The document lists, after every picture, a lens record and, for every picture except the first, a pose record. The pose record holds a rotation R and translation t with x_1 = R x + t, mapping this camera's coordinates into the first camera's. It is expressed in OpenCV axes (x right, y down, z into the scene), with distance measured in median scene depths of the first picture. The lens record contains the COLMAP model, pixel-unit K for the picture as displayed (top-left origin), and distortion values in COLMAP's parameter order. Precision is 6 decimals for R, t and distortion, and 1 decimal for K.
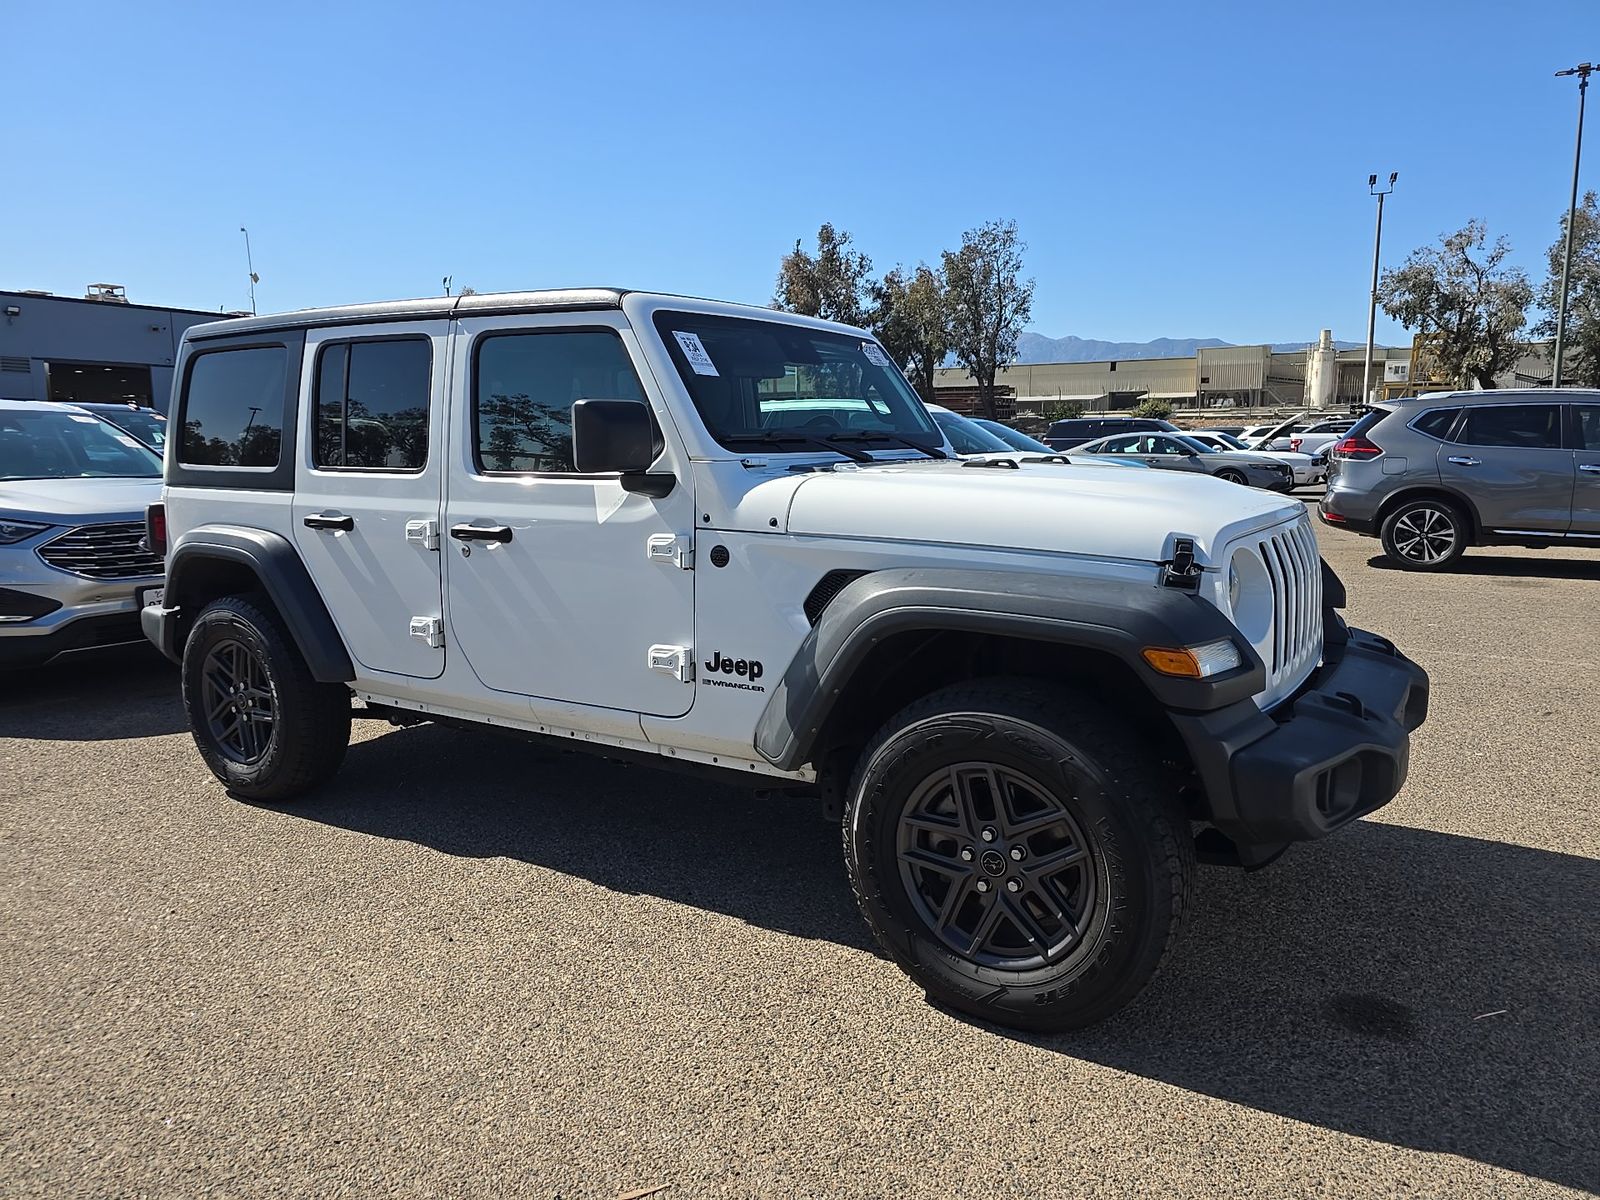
lens RADIAL K [[1075.1, 0, 791.8], [0, 1075.1, 596.2], [0, 0, 1]] dist [0.029738, -0.028038]
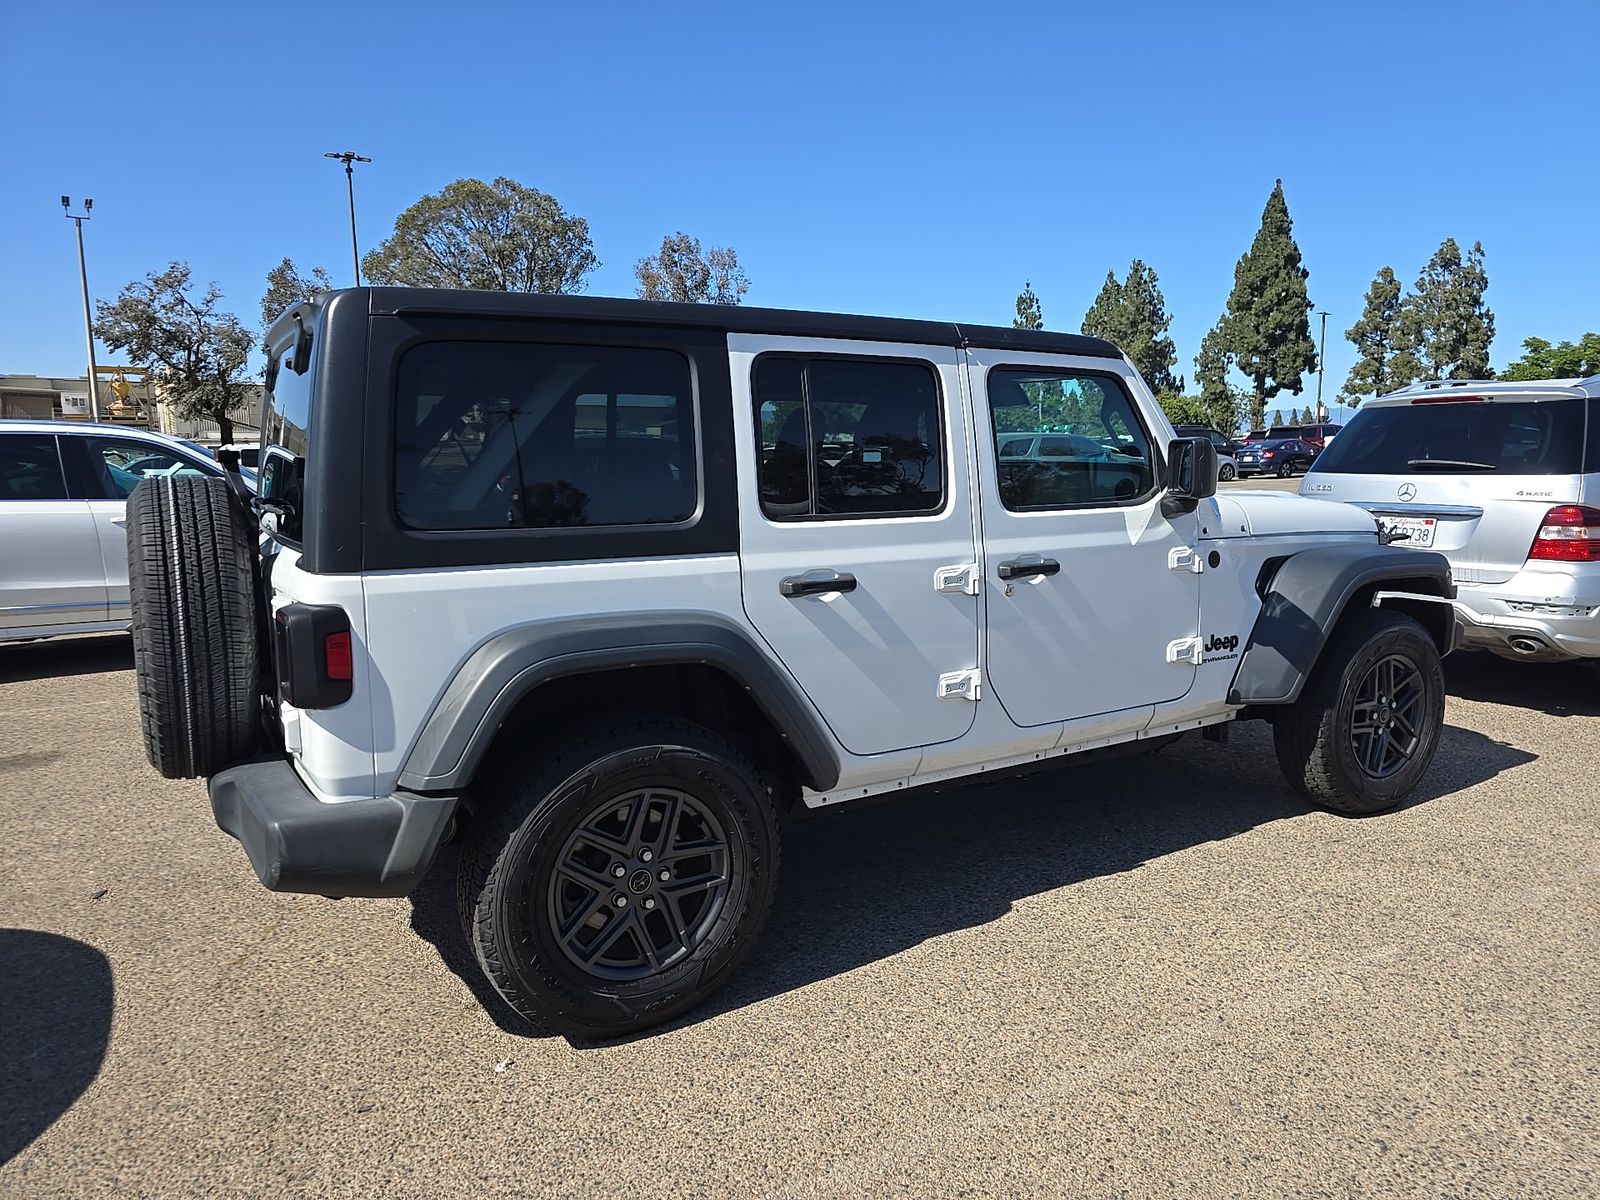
lens RADIAL K [[1075.1, 0, 816.8], [0, 1075.1, 576.9], [0, 0, 1]] dist [0.029738, -0.028038]
pose [[0.452141, -0.098452, 0.886496, -1.099000], [0.141080, 0.989272, 0.037910, -0.102371], [-0.880718, 0.107926, 0.461180, 0.631546]]
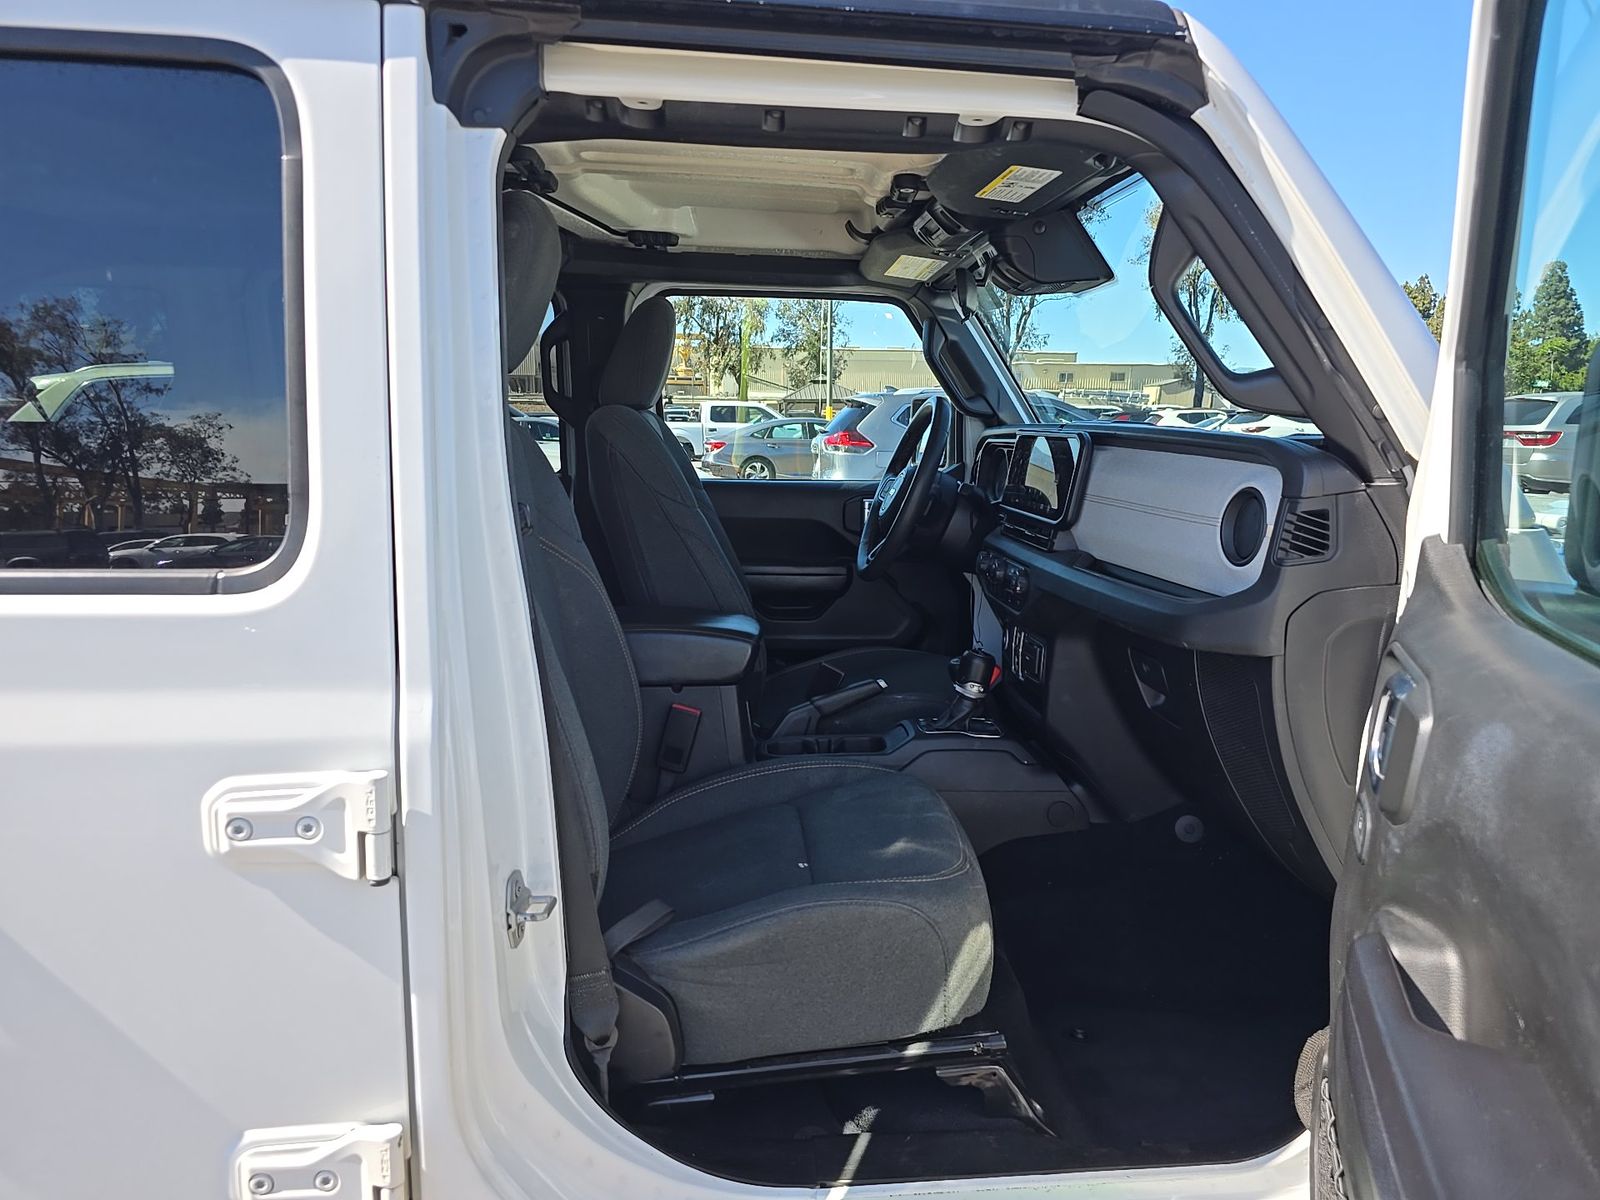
lens RADIAL K [[1075.1, 0, 816.9], [0, 1075.1, 597.5], [0, 0, 1]] dist [0.029738, -0.028038]
pose [[0.793598, -0.081235, 0.602995, -0.365467], [0.070644, 0.996646, 0.041294, -0.104701], [-0.604327, 0.009827, 0.796676, 0.661663]]
